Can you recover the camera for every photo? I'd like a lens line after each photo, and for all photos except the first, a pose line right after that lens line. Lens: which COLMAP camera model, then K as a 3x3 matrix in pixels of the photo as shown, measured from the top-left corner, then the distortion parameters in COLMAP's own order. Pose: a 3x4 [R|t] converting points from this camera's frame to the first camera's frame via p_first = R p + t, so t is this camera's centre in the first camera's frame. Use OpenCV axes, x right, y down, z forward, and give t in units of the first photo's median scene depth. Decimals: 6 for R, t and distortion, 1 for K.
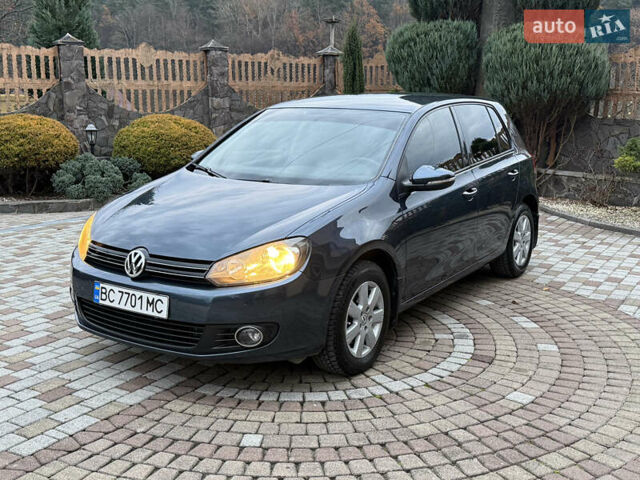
lens RADIAL K [[741.8, 0, 320.0], [0, 741.8, 240.0], [0, 0, 1]] dist [0.060130, 0.000159]
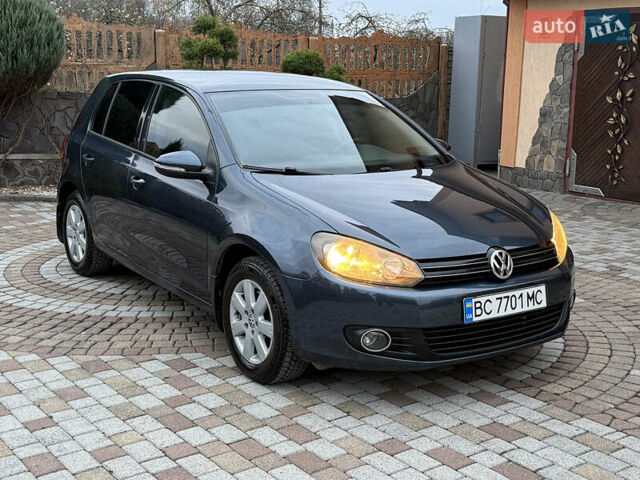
lens RADIAL K [[874.1, 0, 320.0], [0, 874.1, 240.0], [0, 0, 1]] dist [0.074959, -0.003739]
pose [[0.385987, -0.185476, 0.903666, -1.252883], [0.173850, 0.976652, 0.126200, -0.165659], [-0.905975, 0.108391, 0.409220, 0.725067]]
